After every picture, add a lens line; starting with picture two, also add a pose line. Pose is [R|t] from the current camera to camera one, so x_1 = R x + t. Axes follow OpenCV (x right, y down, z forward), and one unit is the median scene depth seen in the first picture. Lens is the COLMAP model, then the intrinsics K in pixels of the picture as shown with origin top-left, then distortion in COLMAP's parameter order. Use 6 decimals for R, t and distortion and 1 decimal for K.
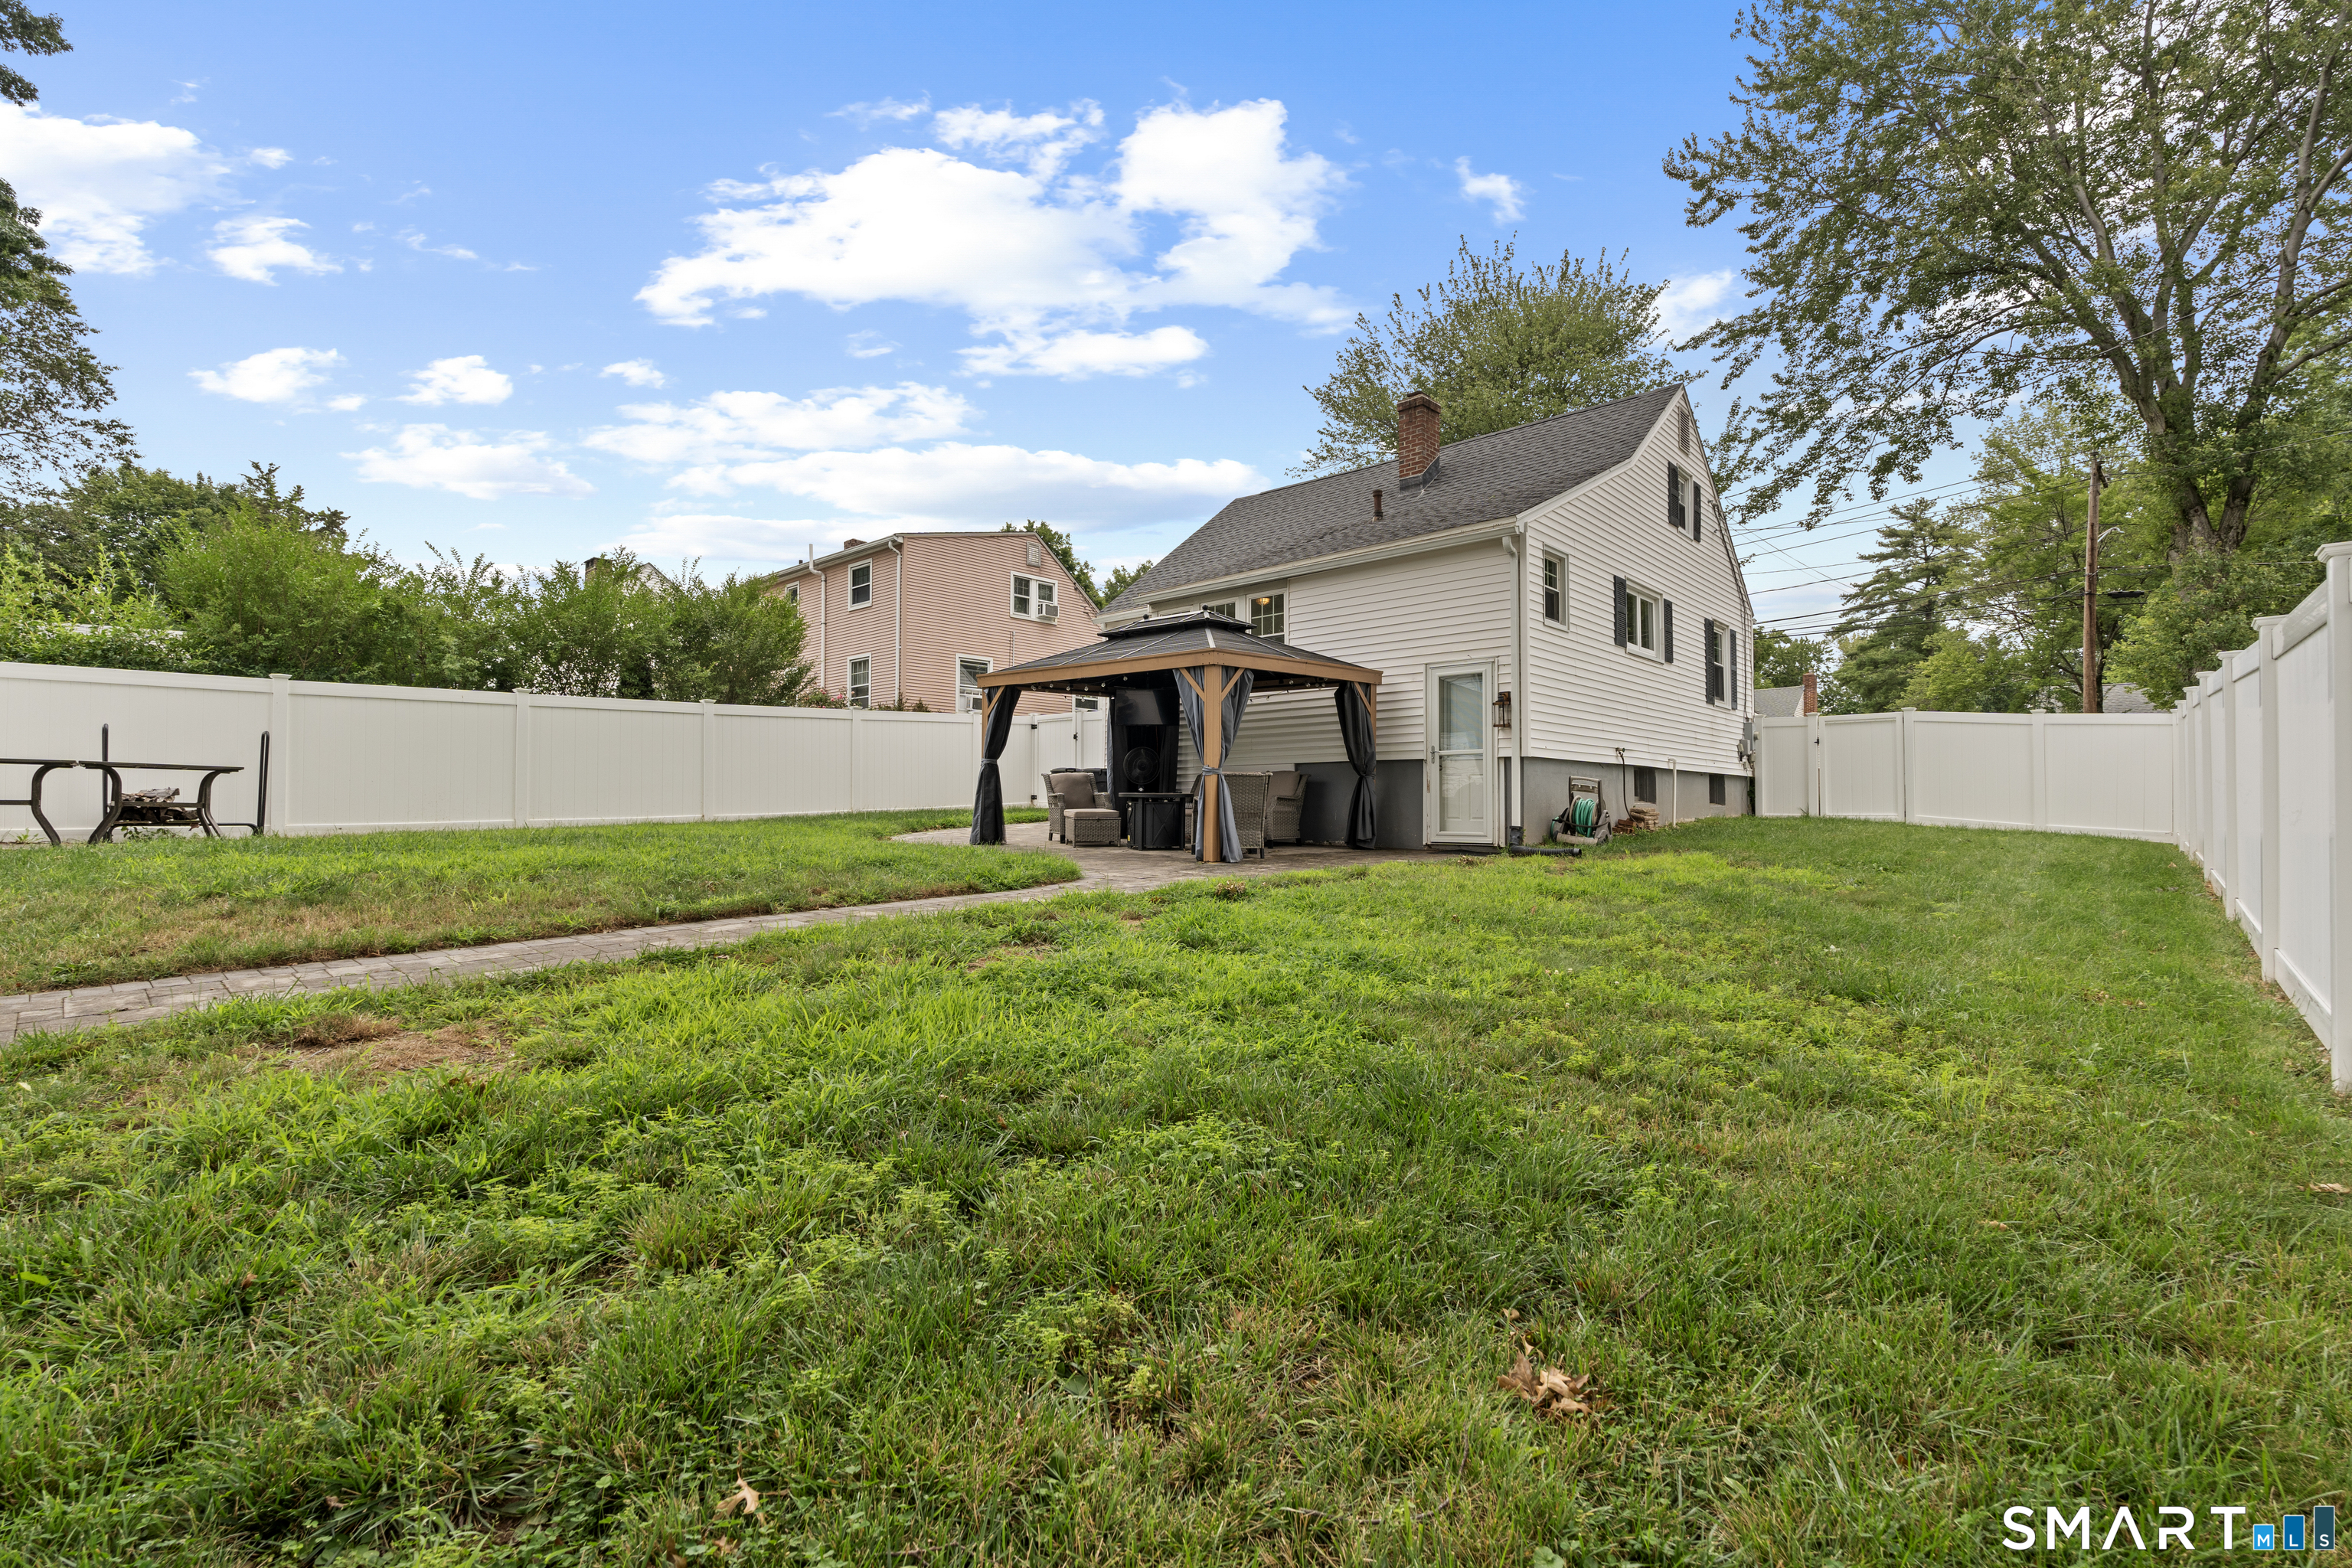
lens RADIAL K [[1033.5, 0, 1165.7], [0, 1033.5, 772.9], [0, 0, 1]] dist [-0.000771, 0.000152]
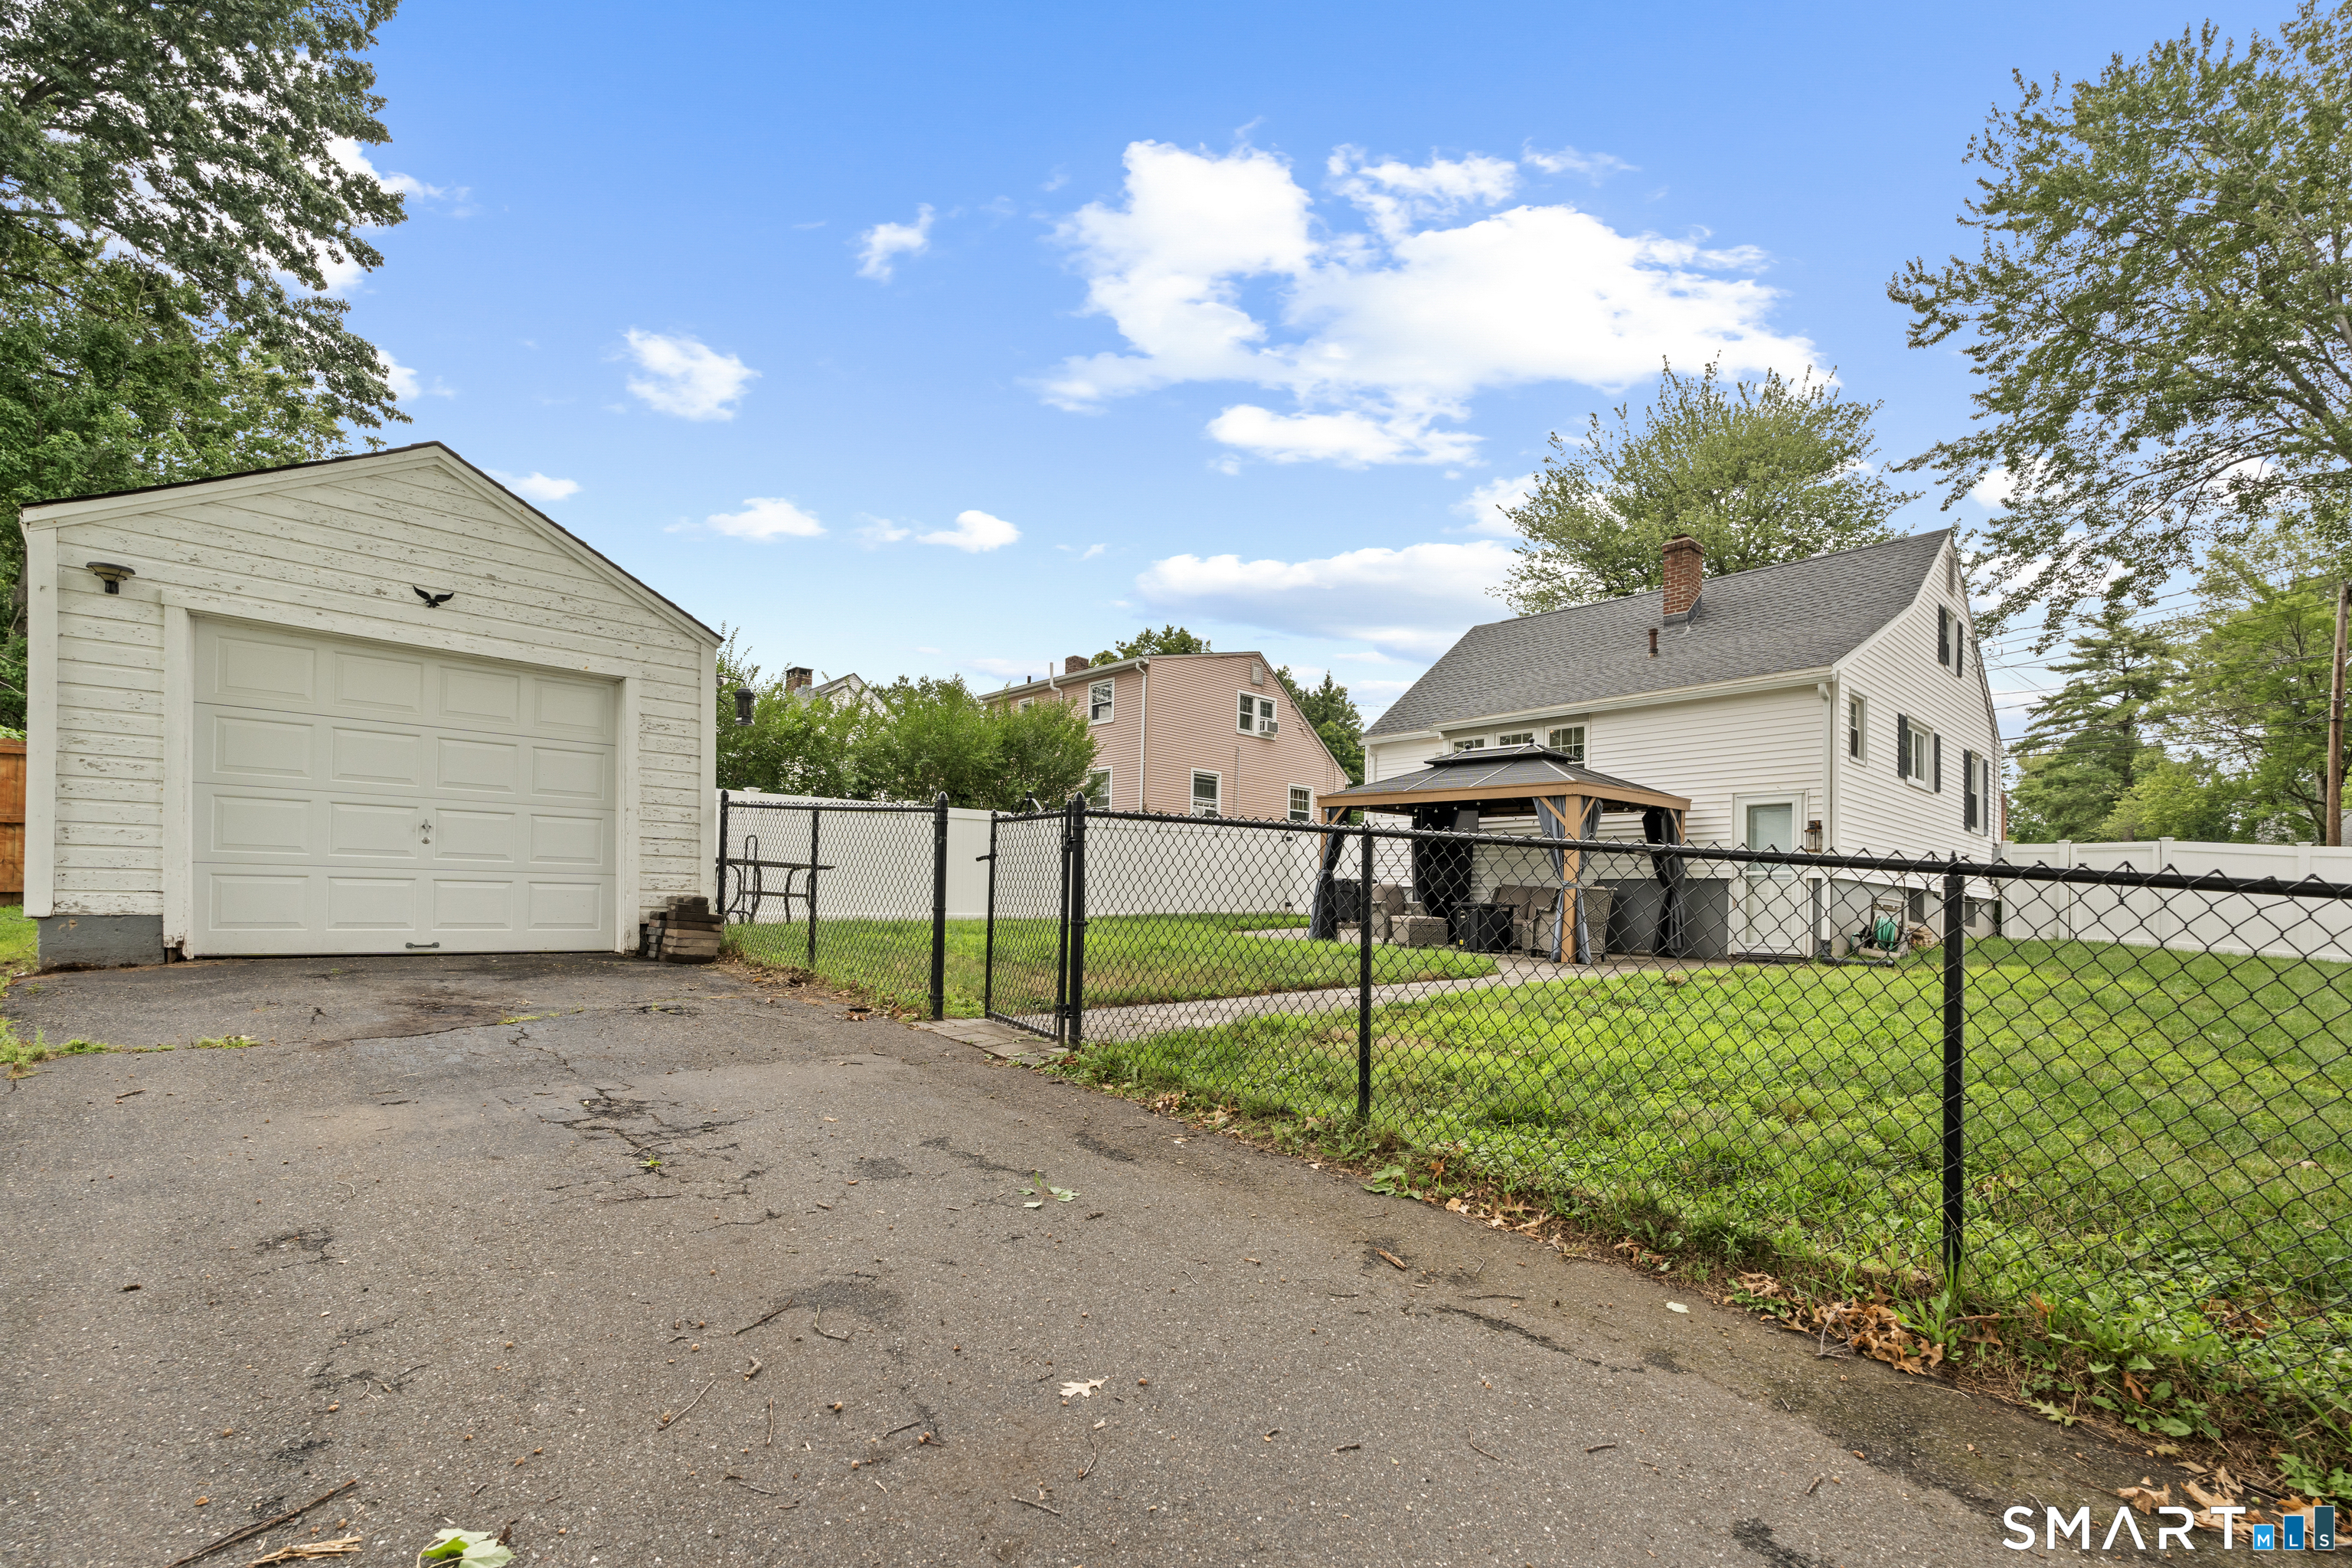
lens RADIAL K [[1075.6, 0, 1169.8], [0, 1075.6, 879.8], [0, 0, 1]] dist [-0.002387, -0.000508]
pose [[0.996571, 0.021927, -0.079781, -0.122850], [-0.022008, 0.999758, -0.000140, 0.000990], [0.079759, 0.001896, 0.996812, -0.098971]]
